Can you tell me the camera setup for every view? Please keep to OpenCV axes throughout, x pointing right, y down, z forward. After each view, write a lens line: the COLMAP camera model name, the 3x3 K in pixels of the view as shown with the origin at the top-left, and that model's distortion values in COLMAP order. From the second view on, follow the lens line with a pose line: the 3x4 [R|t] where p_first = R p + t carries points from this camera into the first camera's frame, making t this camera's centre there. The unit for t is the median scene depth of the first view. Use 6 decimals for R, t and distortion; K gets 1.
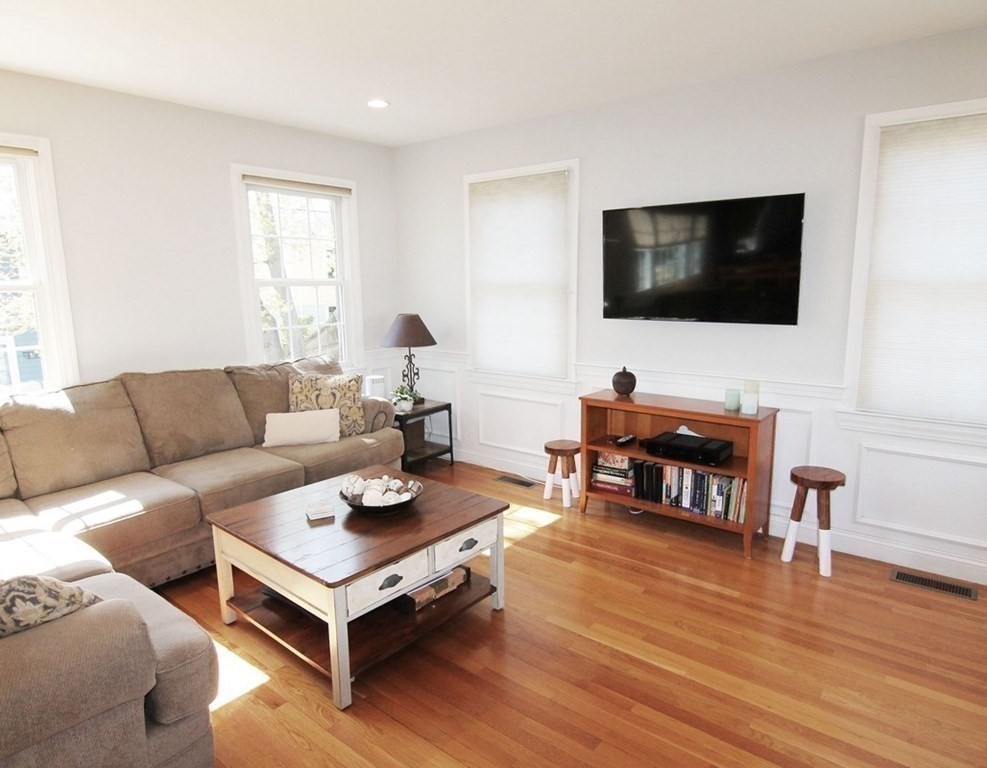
lens RADIAL K [[614.6, 0, 498.1], [0, 614.6, 384.2], [0, 0, 1]] dist [-0.004833, -0.002366]
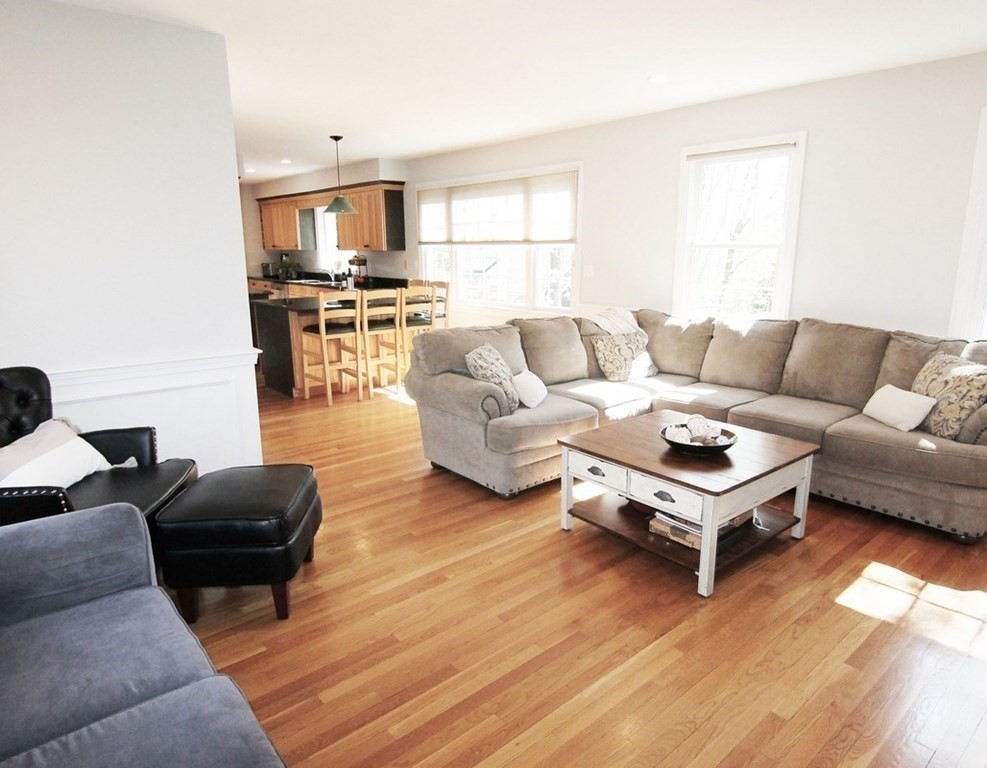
lens RADIAL K [[614.6, 0, 498.1], [0, 614.6, 384.2], [0, 0, 1]] dist [-0.004833, -0.002366]
pose [[-0.173837, 0.232327, -0.956977, 0.719965], [-0.159597, 0.952280, 0.260177, -0.115280], [0.971756, 0.197959, -0.128463, 0.603149]]
